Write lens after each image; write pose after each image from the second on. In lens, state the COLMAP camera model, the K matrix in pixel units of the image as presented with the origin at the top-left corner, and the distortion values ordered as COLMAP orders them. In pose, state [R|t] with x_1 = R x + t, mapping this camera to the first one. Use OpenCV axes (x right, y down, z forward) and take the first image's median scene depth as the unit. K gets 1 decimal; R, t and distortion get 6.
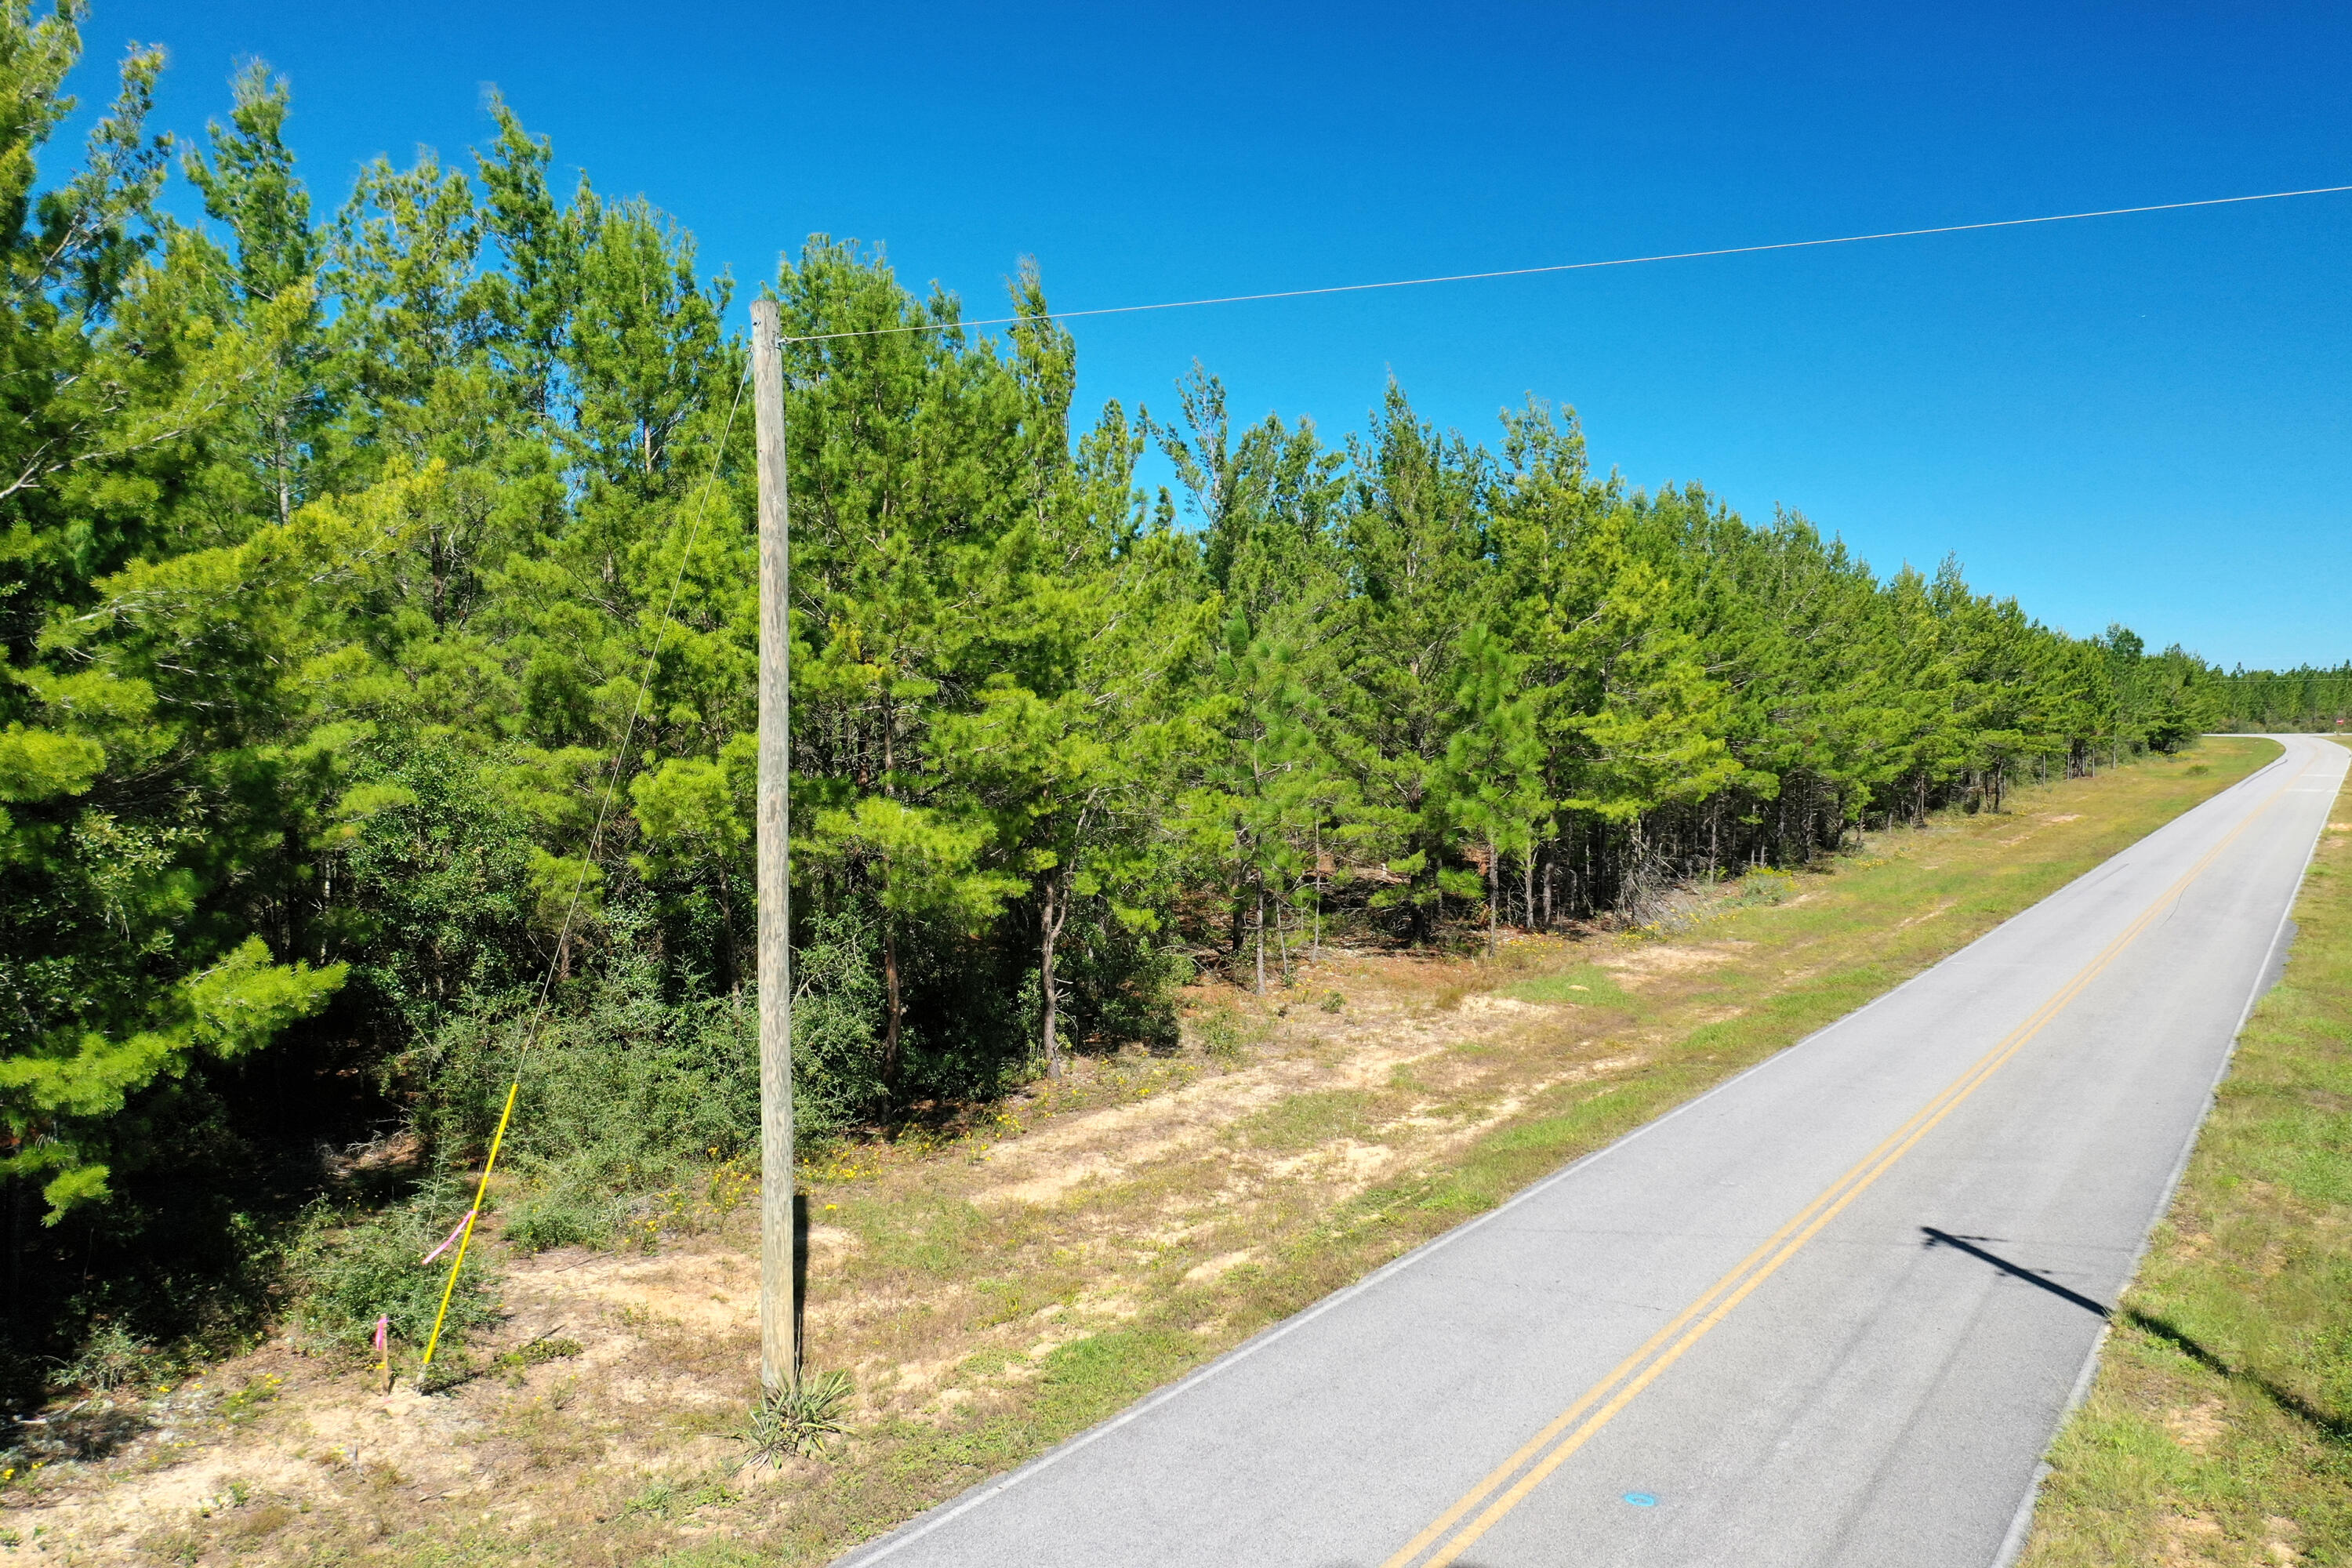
lens RADIAL K [[1914.2, 0, 1173.1], [0, 1914.2, 781.6], [0, 0, 1]] dist [-0.014030, 0.003680]
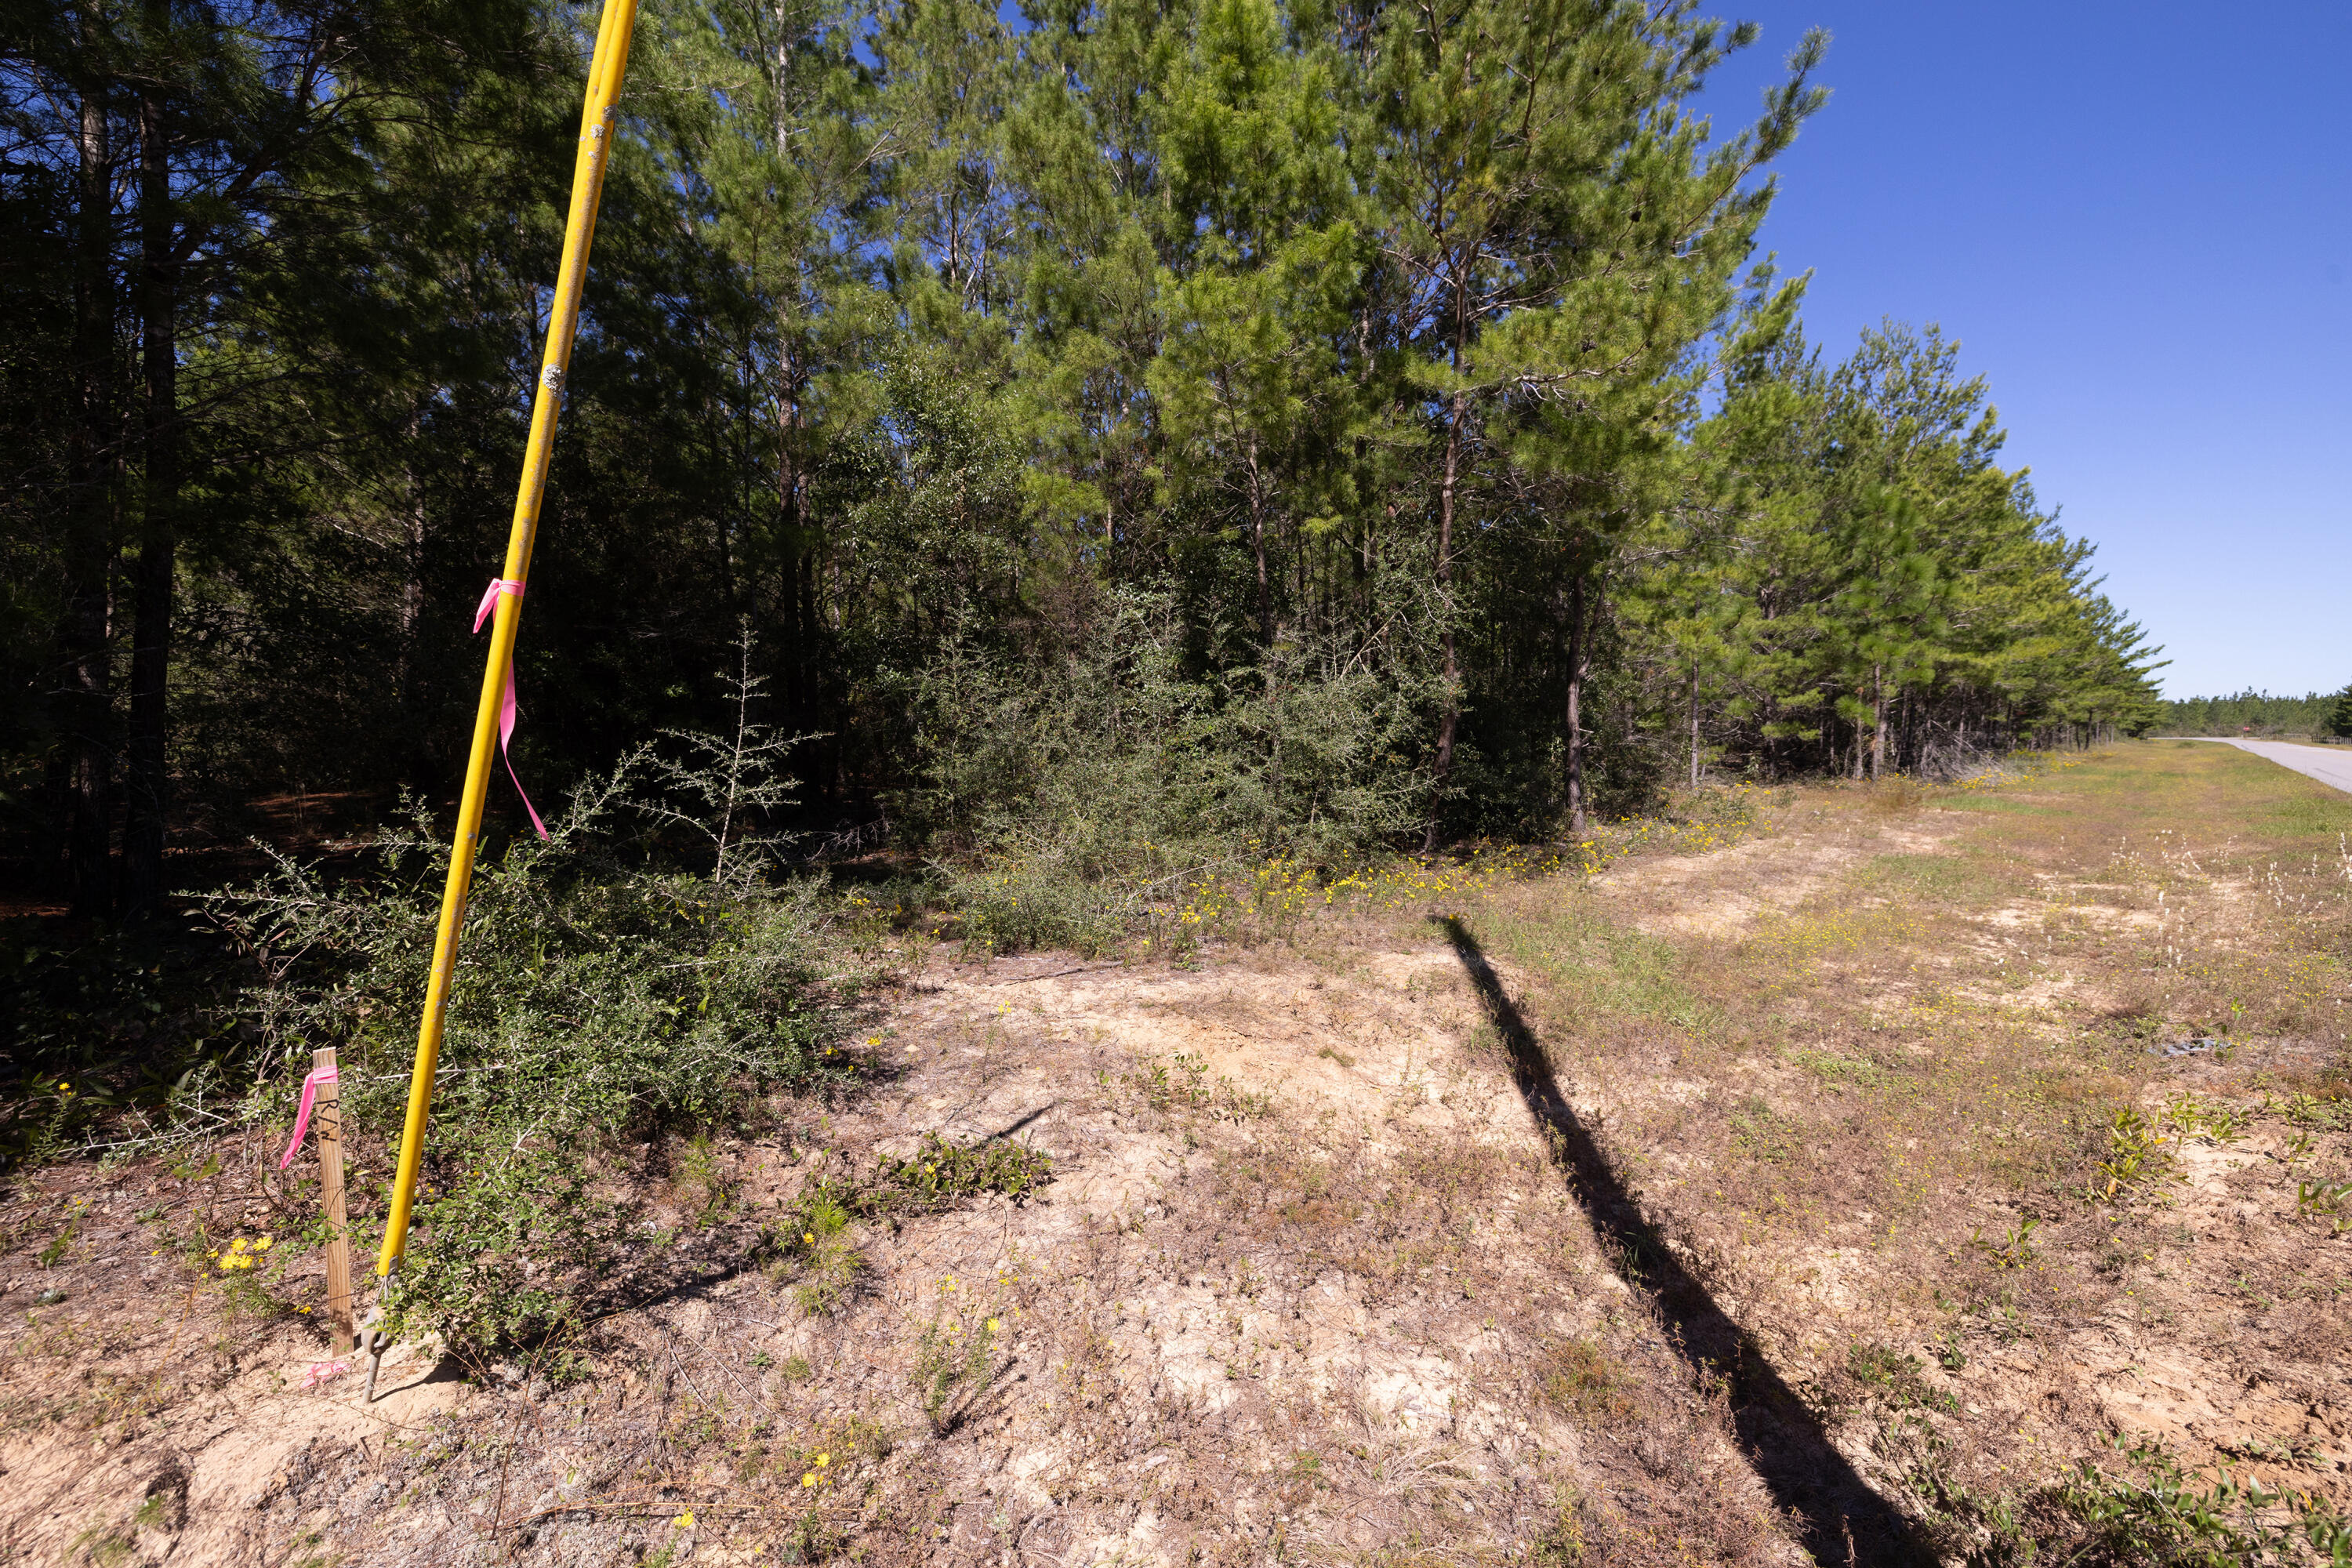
lens RADIAL K [[1024.3, 0, 1175.7], [0, 1024.3, 794.1], [0, 0, 1]] dist [0.004341, 0.000115]
pose [[0.974332, 0.008295, -0.224962, -0.220391], [-0.002961, 0.999707, 0.024038, 0.199014], [0.225095, -0.022755, 0.974071, 0.742854]]
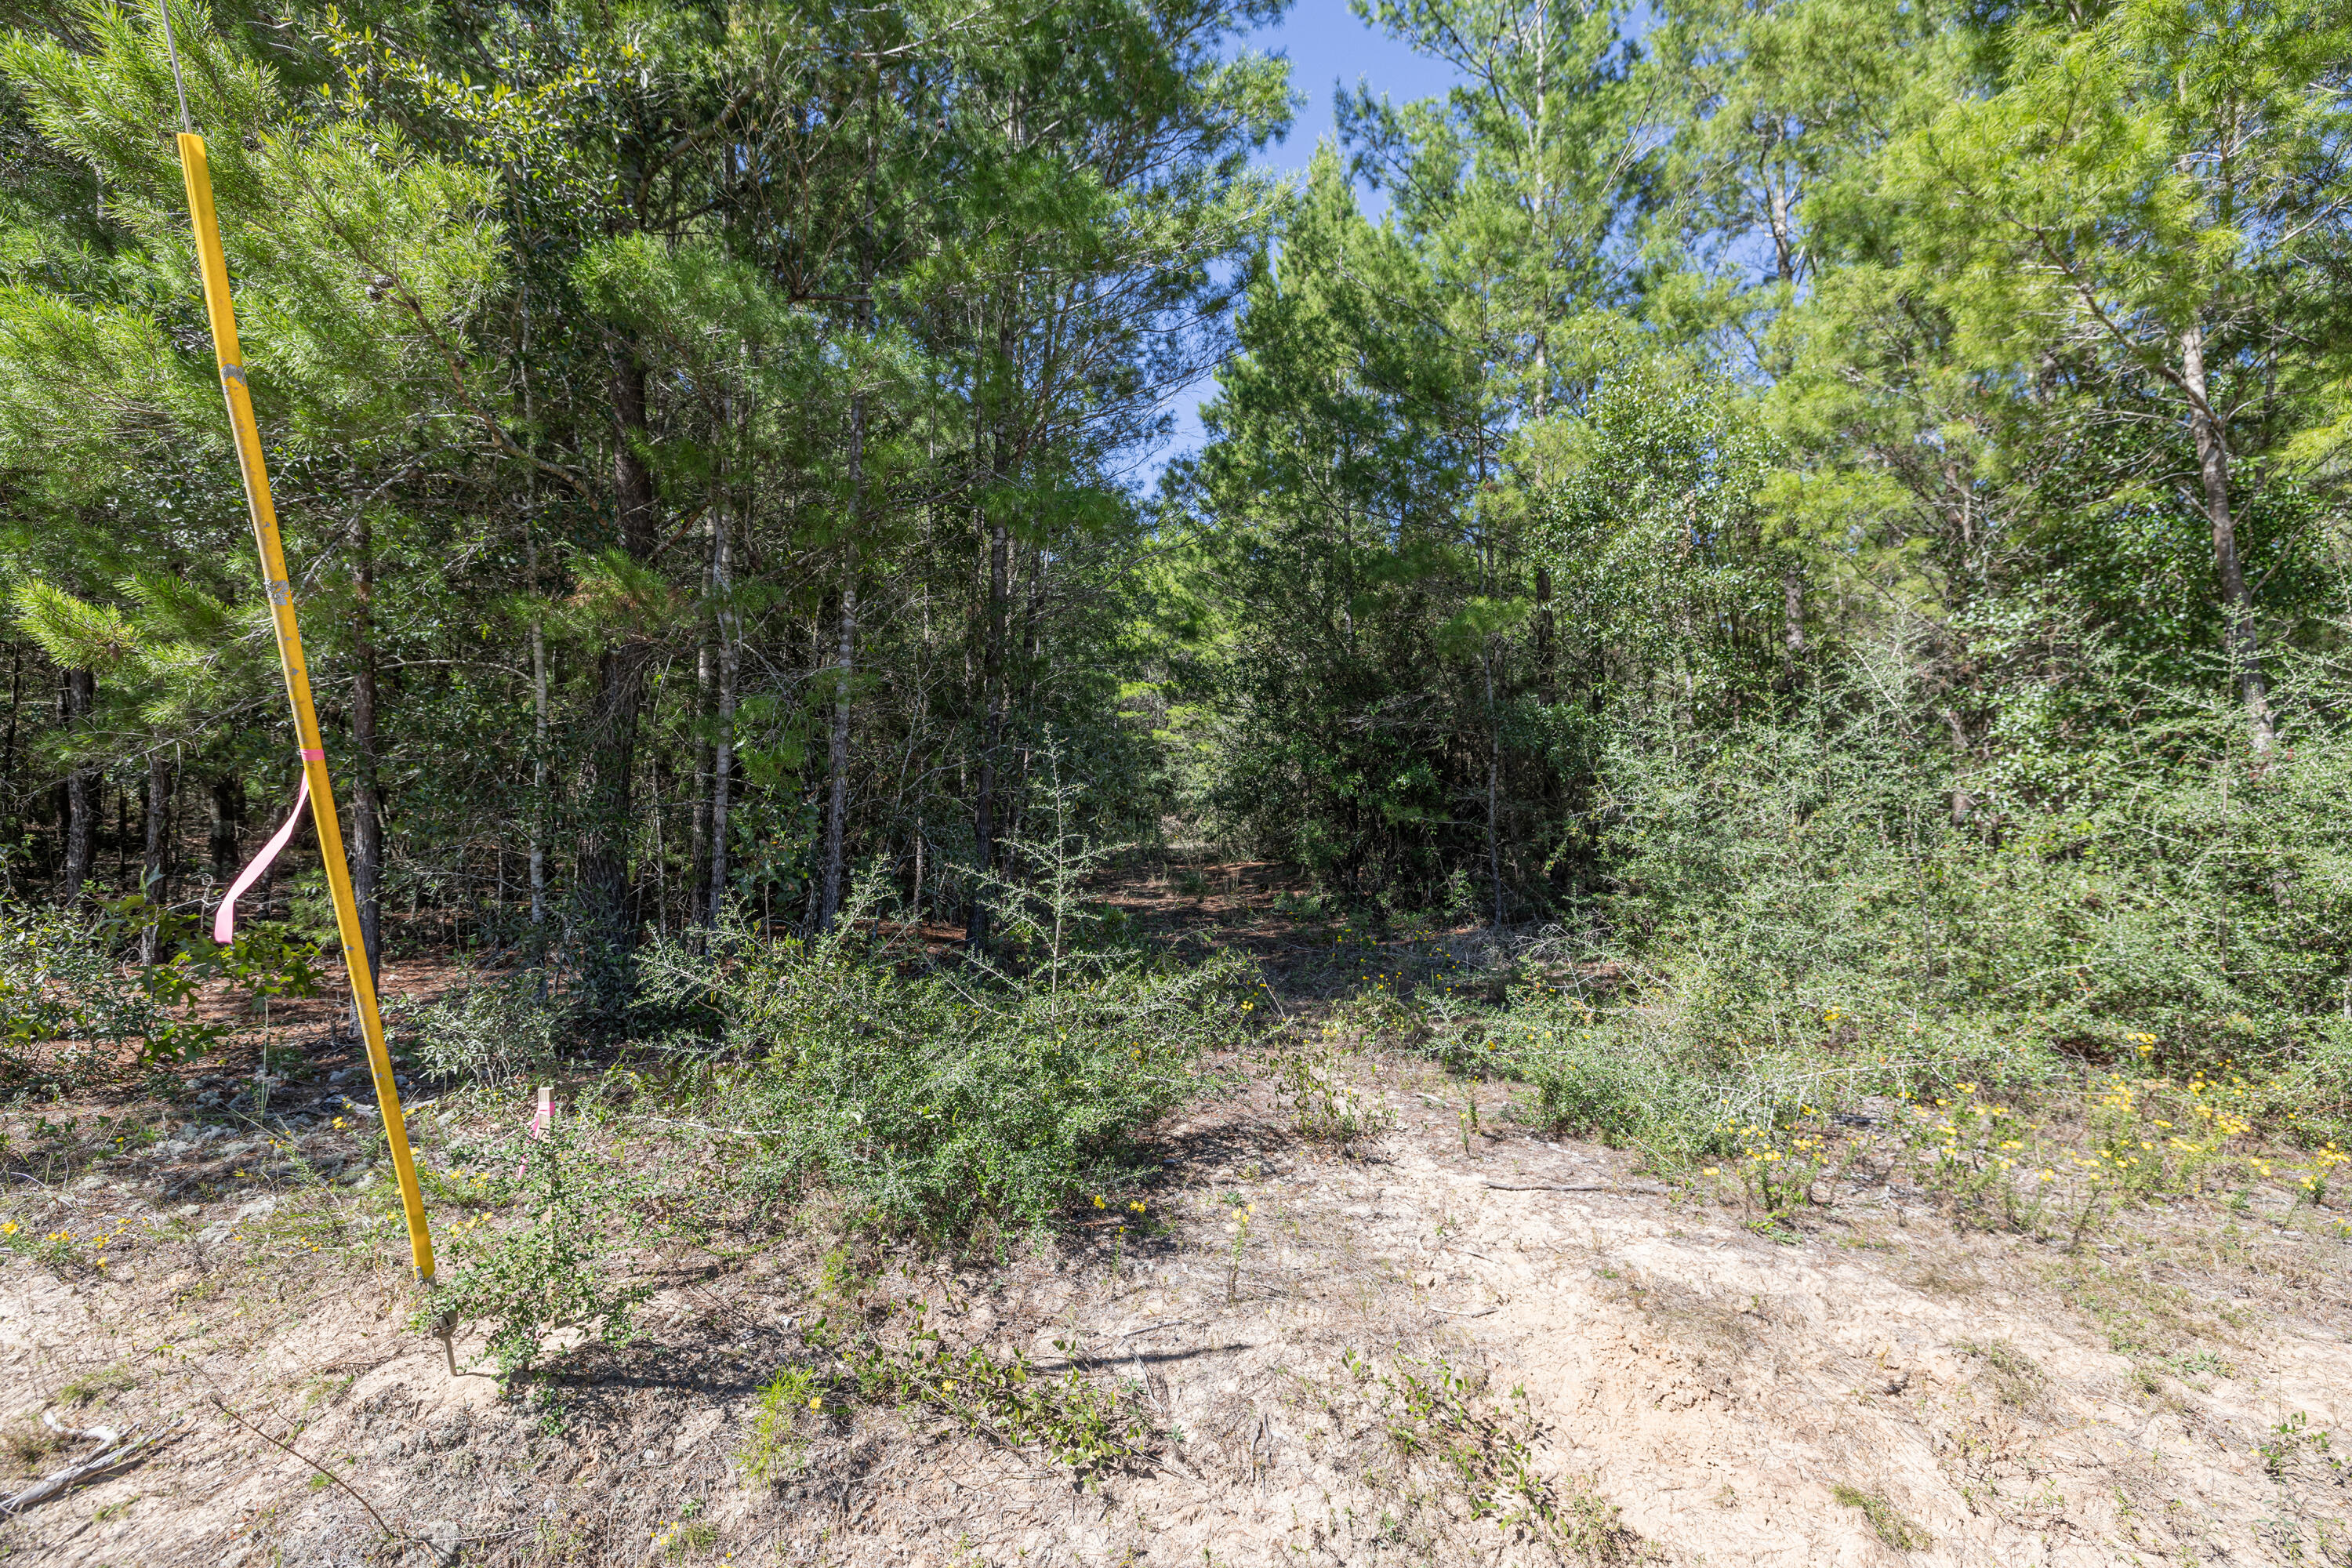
lens RADIAL K [[1076.2, 0, 1175.3], [0, 1076.2, 776.6], [0, 0, 1]] dist [-0.003406, -0.000170]
pose [[0.408683, -0.030771, -0.912158, -0.149108], [-0.032671, 0.998298, -0.048314, 0.188436], [0.912092, 0.049546, 0.406982, 0.860069]]
